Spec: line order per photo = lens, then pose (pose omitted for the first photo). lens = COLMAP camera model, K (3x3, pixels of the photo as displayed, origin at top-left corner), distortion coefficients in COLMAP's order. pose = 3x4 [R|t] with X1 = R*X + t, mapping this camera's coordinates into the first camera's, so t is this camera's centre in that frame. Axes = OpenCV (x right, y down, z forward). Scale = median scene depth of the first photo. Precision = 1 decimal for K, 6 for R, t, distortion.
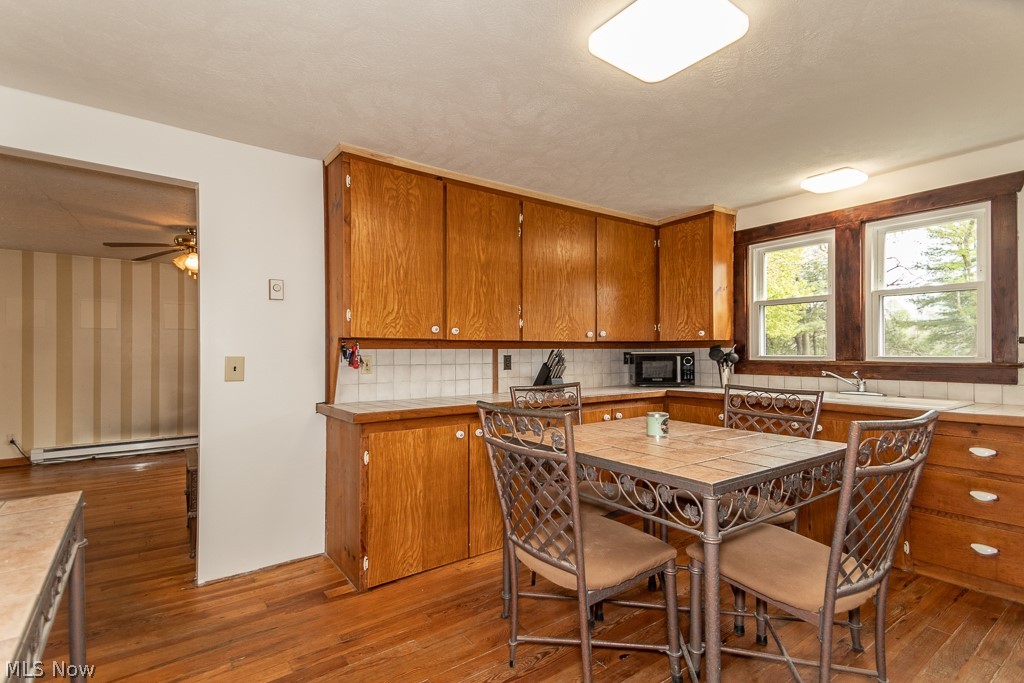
lens RADIAL K [[482.6, 0, 512.0], [0, 482.6, 341.5], [0, 0, 1]] dist [0.045341, -0.021665]
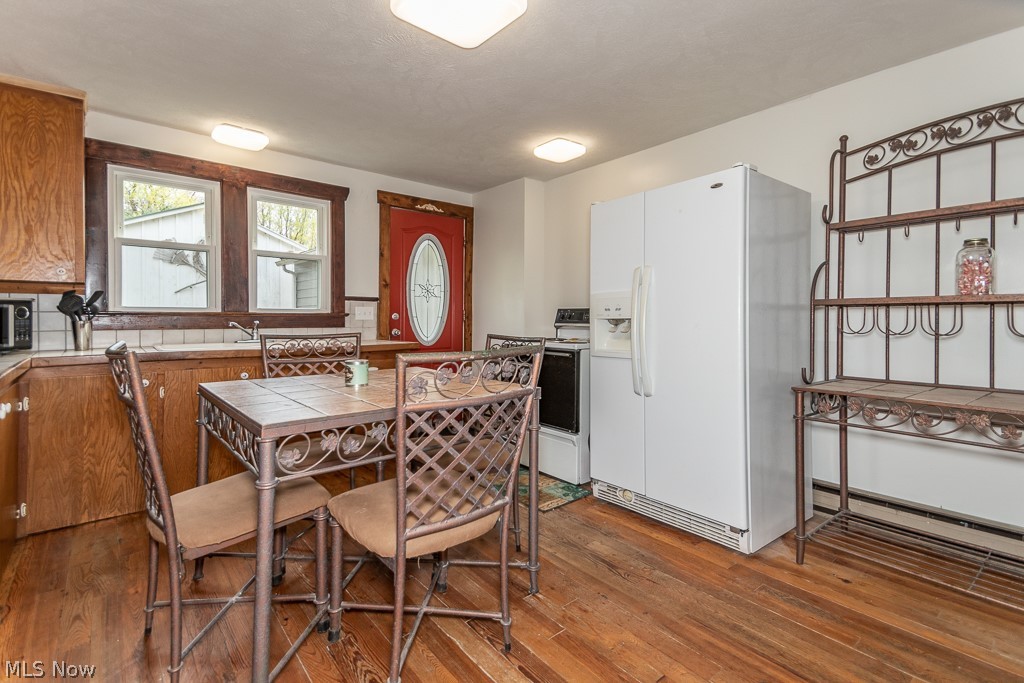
lens RADIAL K [[482.6, 0, 512.0], [0, 482.6, 341.5], [0, 0, 1]] dist [0.045341, -0.021665]
pose [[-0.078267, -0.051356, 0.995609, -0.363405], [-0.028880, 0.998370, 0.049228, 0.028594], [-0.996514, -0.024900, -0.079623, 0.420146]]
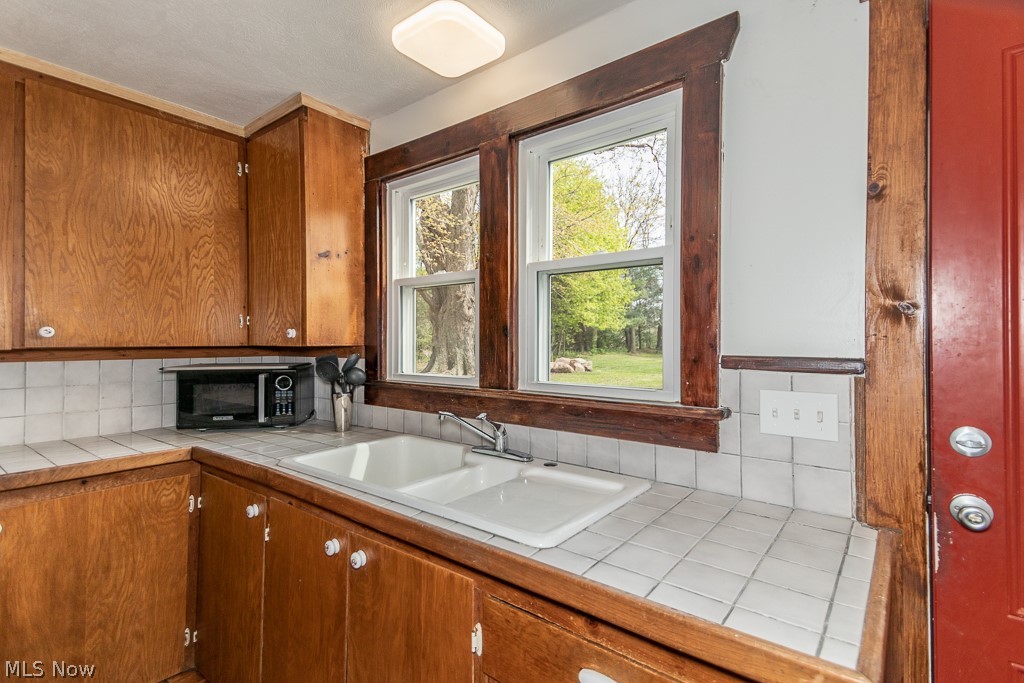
lens RADIAL K [[484.4, 0, 511.3], [0, 484.4, 328.1], [0, 0, 1]] dist [0.044382, 0.000047]
pose [[0.962347, 0.015069, 0.271404, 0.483281], [-0.012906, 0.999869, -0.009754, -0.020784], [-0.271516, 0.005884, 0.962416, 0.409391]]
